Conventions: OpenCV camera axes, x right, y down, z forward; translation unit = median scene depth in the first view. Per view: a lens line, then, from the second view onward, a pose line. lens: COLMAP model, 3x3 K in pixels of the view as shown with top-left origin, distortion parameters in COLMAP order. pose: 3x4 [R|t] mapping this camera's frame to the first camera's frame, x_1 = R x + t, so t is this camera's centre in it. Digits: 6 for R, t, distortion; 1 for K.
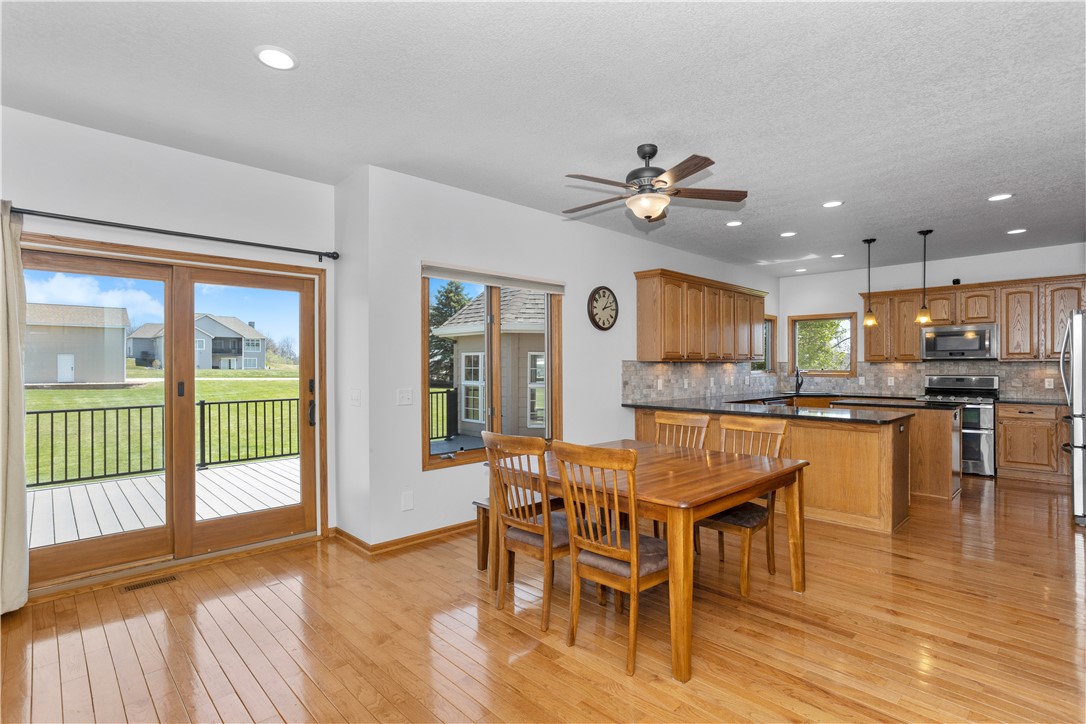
lens RADIAL K [[526.5, 0, 536.6], [0, 526.5, 366.3], [0, 0, 1]] dist [-0.011448, 0.003905]
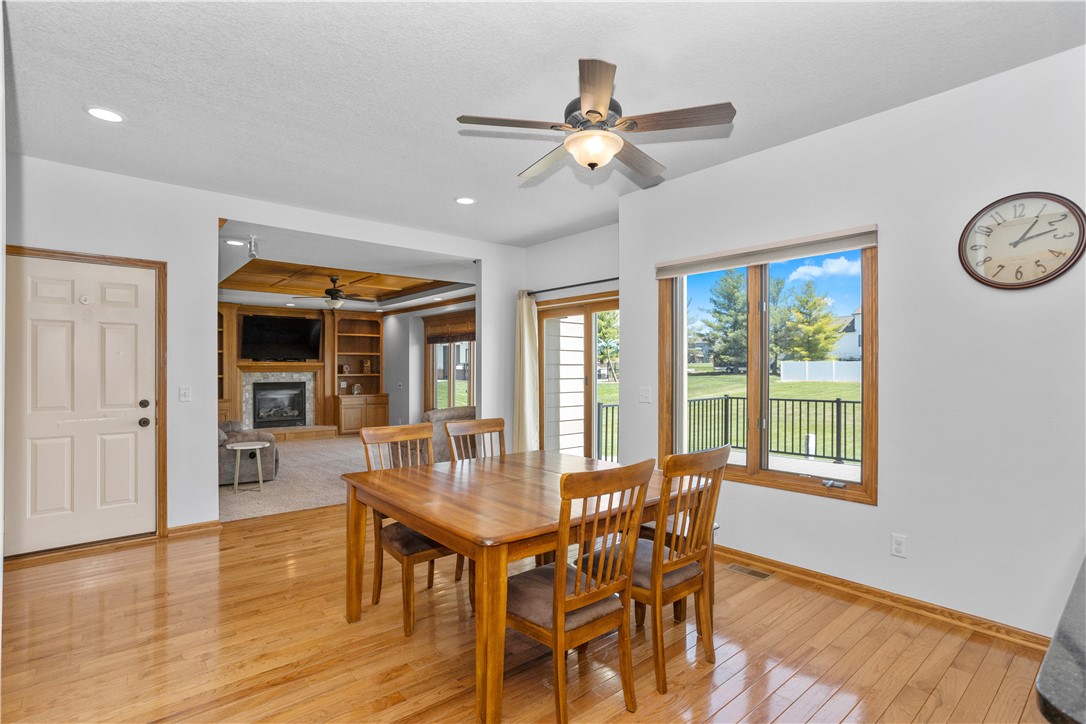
lens RADIAL K [[526.5, 0, 542.8], [0, 526.5, 369.5], [0, 0, 1]] dist [-0.011448, 0.003905]
pose [[-0.034559, 0.007449, -0.999375, 0.758775], [0.002566, 0.999970, 0.007364, -0.004410], [0.999399, -0.002310, -0.034577, 0.761098]]
